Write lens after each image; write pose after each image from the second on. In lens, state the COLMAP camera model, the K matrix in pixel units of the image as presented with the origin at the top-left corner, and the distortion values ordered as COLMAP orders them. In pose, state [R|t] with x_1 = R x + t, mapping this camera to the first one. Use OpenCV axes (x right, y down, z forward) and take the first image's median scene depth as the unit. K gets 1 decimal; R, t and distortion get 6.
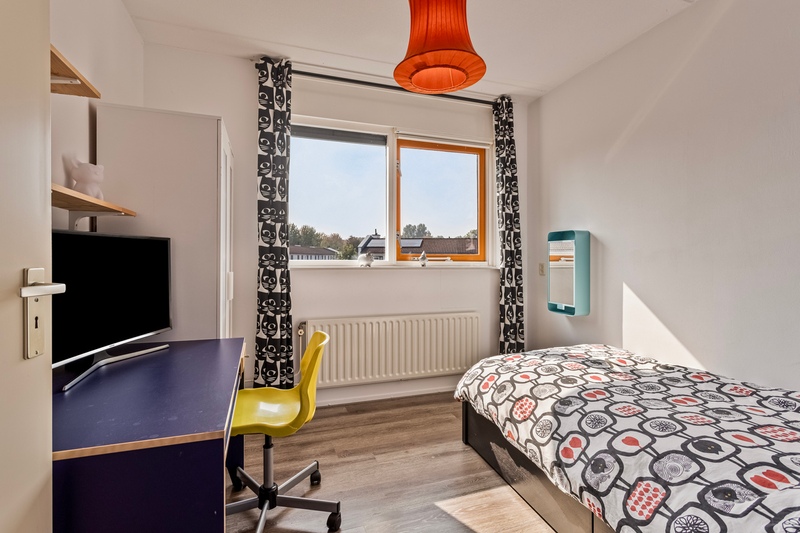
lens RADIAL K [[386.7, 0, 401.2], [0, 386.7, 261.1], [0, 0, 1]] dist [0.001300, 0.000234]
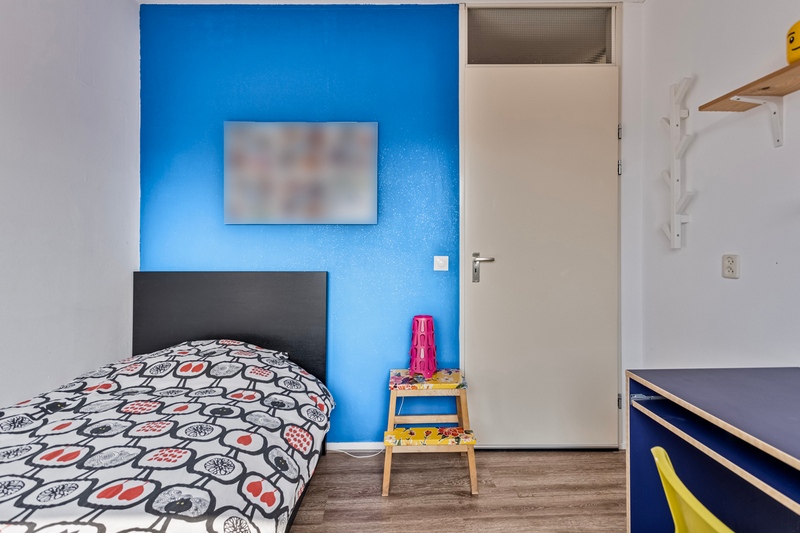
lens RADIAL K [[386.7, 0, 400.6], [0, 386.7, 264.0], [0, 0, 1]] dist [0.001300, 0.000234]
pose [[-0.947694, -0.011486, 0.318973, -0.068616], [0.005991, 0.998536, 0.053759, -0.016921], [-0.319123, 0.052858, -0.946238, 1.703192]]
